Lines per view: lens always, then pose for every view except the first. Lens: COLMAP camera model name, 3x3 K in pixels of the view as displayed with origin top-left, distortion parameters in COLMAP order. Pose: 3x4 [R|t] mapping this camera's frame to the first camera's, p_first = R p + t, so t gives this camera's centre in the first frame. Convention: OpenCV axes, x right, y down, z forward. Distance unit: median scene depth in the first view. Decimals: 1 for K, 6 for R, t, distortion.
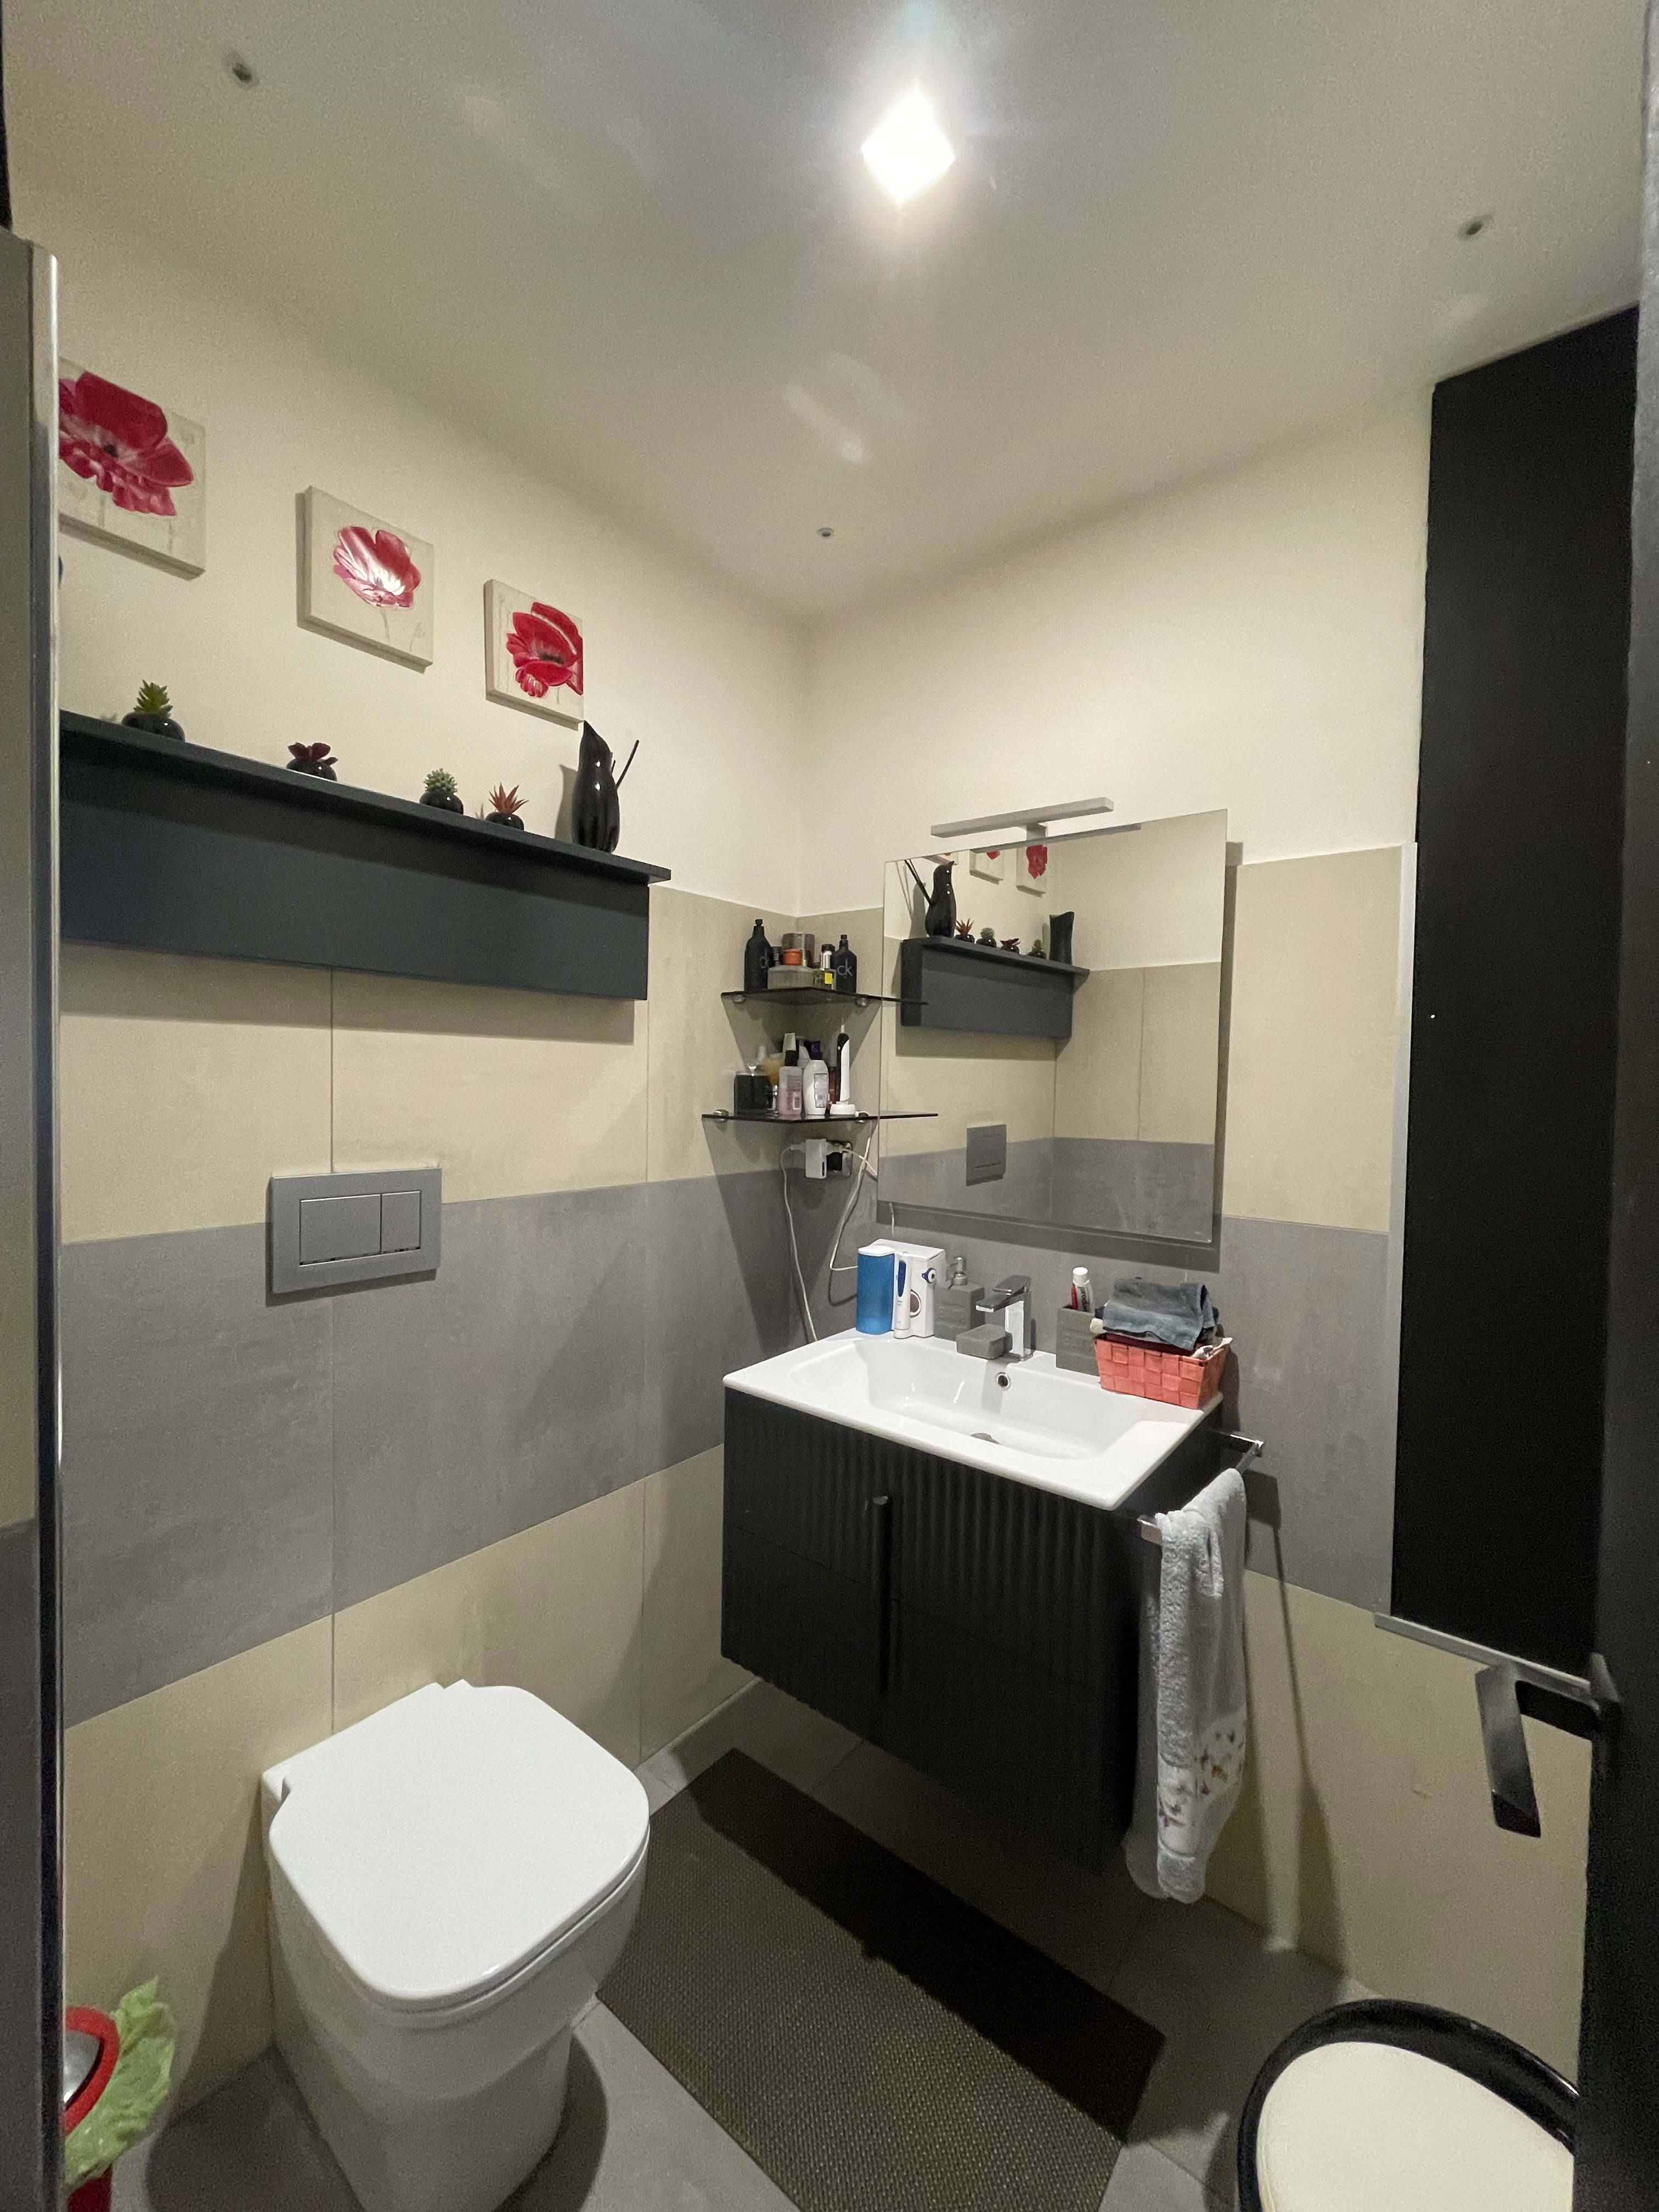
lens RADIAL K [[888.4, 0, 827.1], [0, 888.4, 1099.5], [0, 0, 1]] dist [-0.003053, 0.000048]
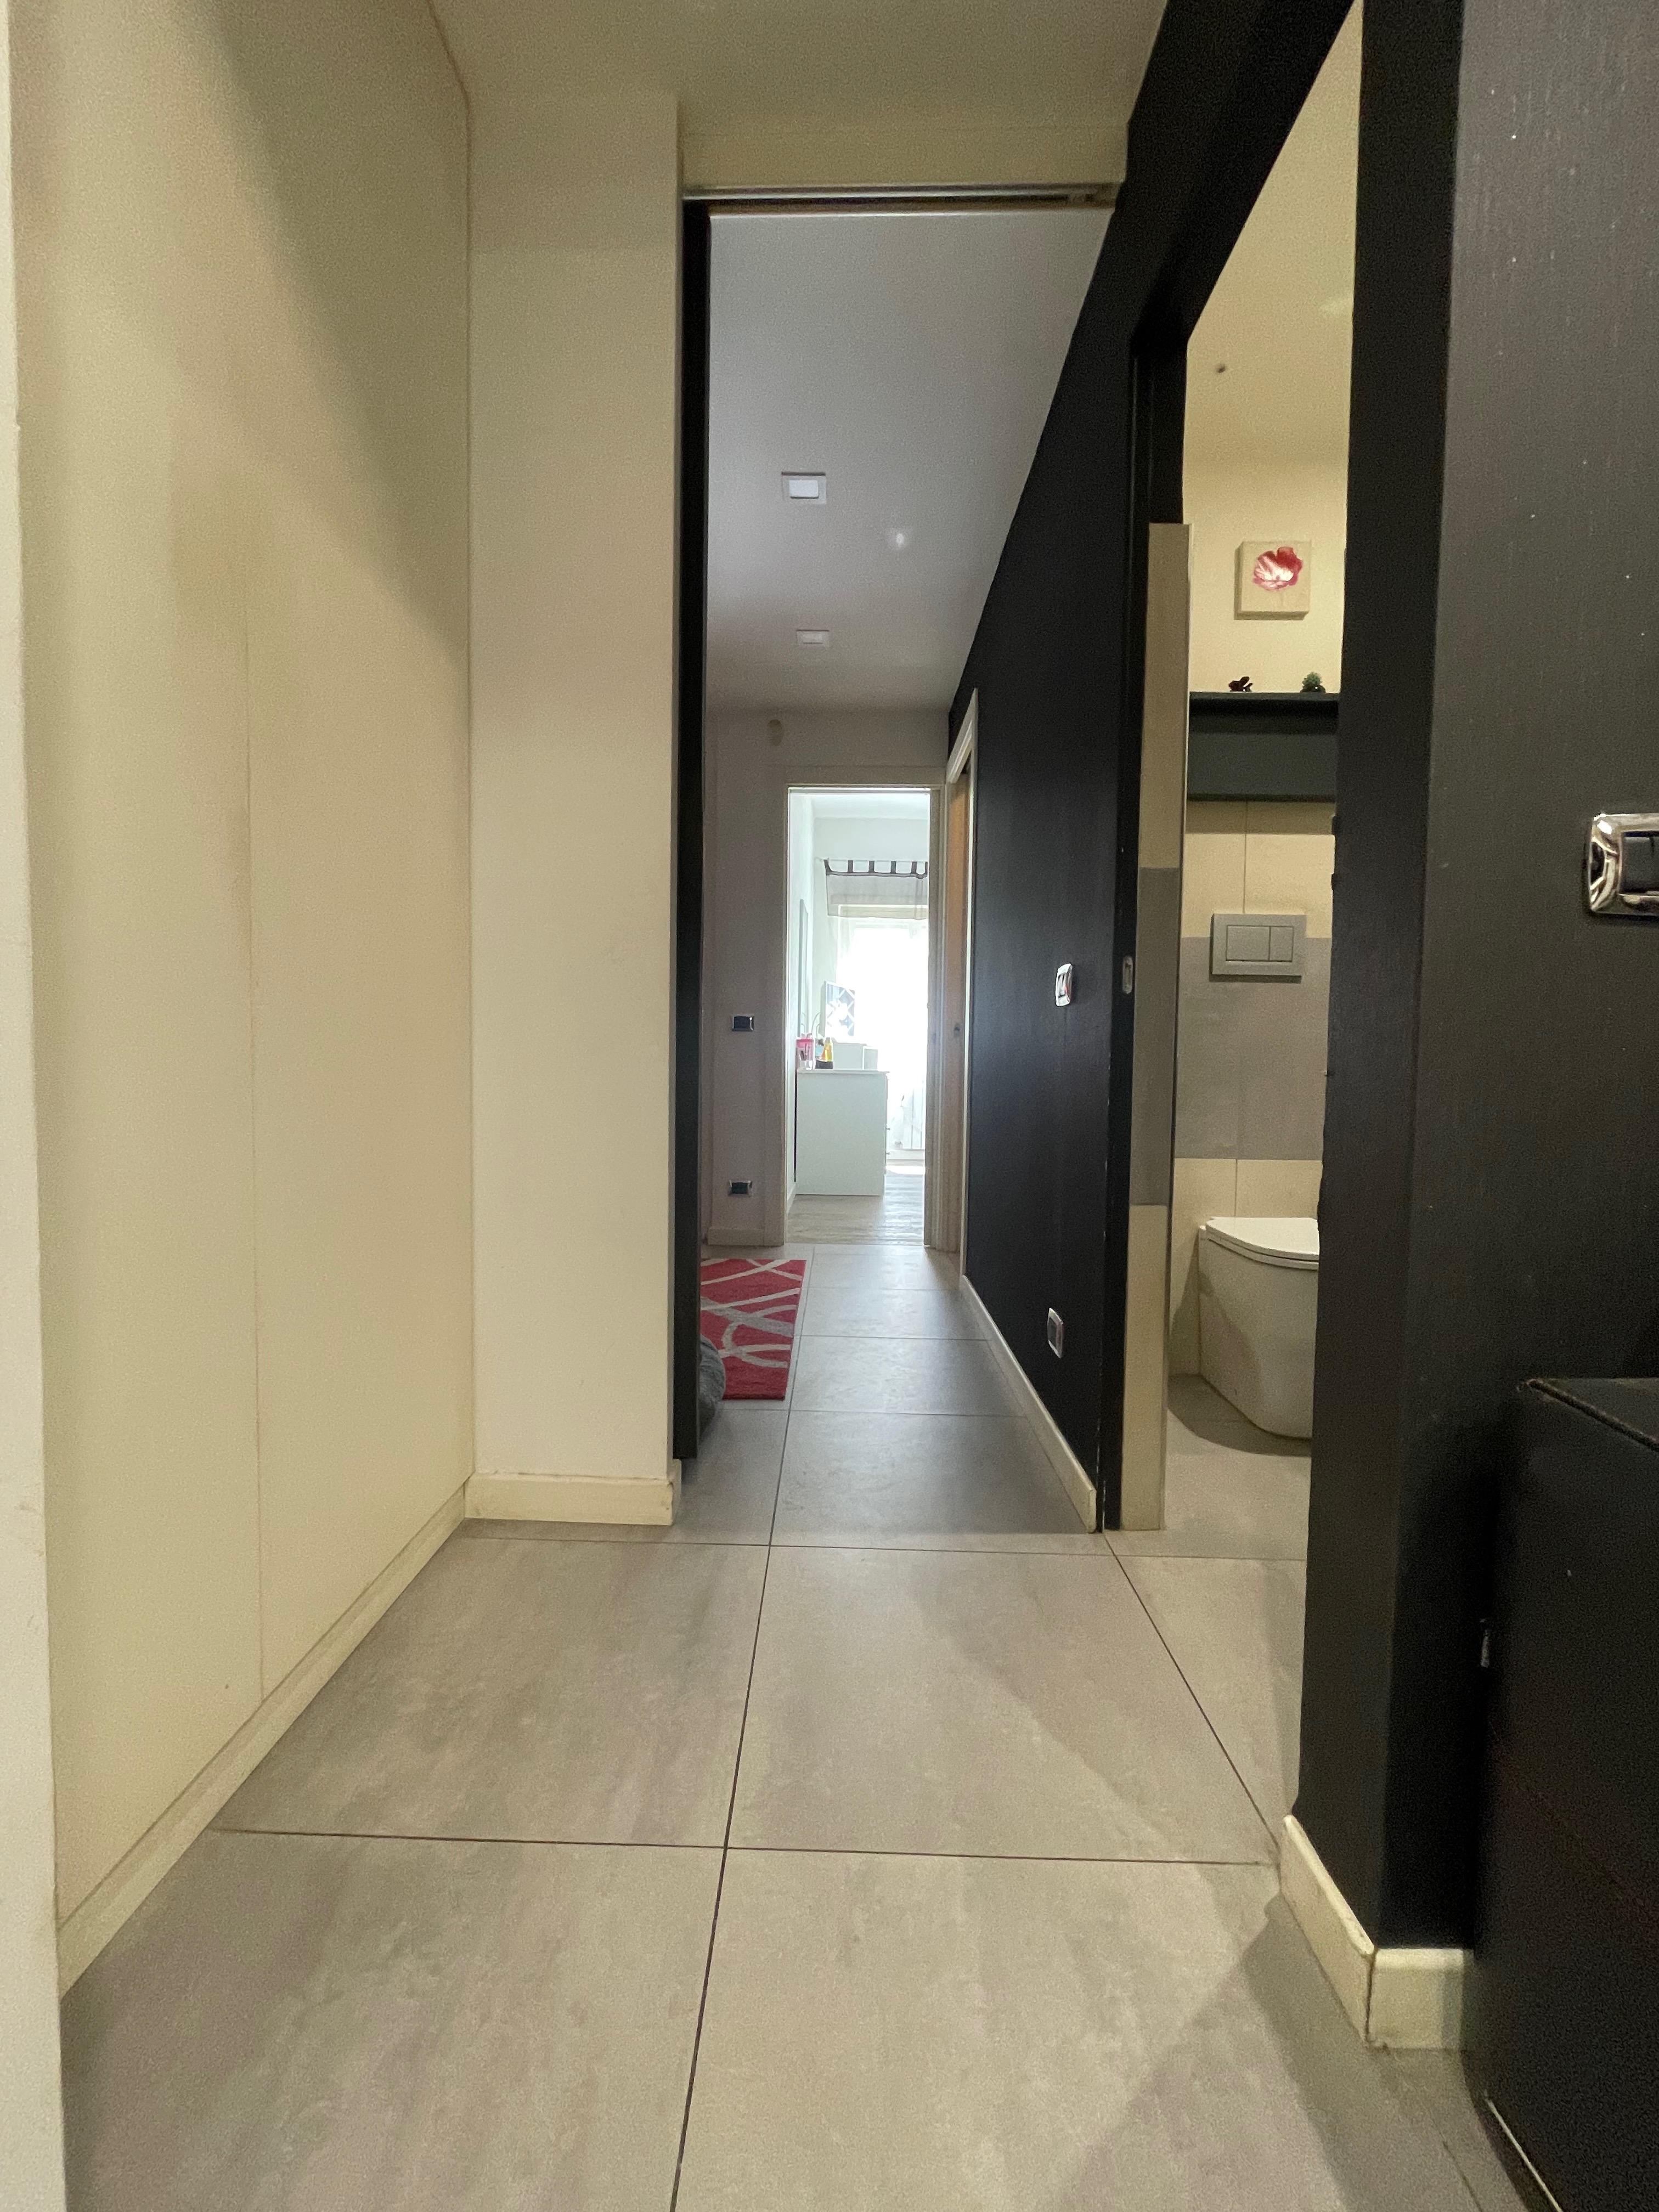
lens RADIAL K [[888.4, 0, 832.4], [0, 888.4, 1105.3], [0, 0, 1]] dist [-0.003053, 0.000048]
pose [[0.603435, 0.023957, -0.797052, 0.406208], [-0.022190, 0.999666, 0.013247, 0.480900], [0.797103, 0.009693, 0.603766, -0.791259]]
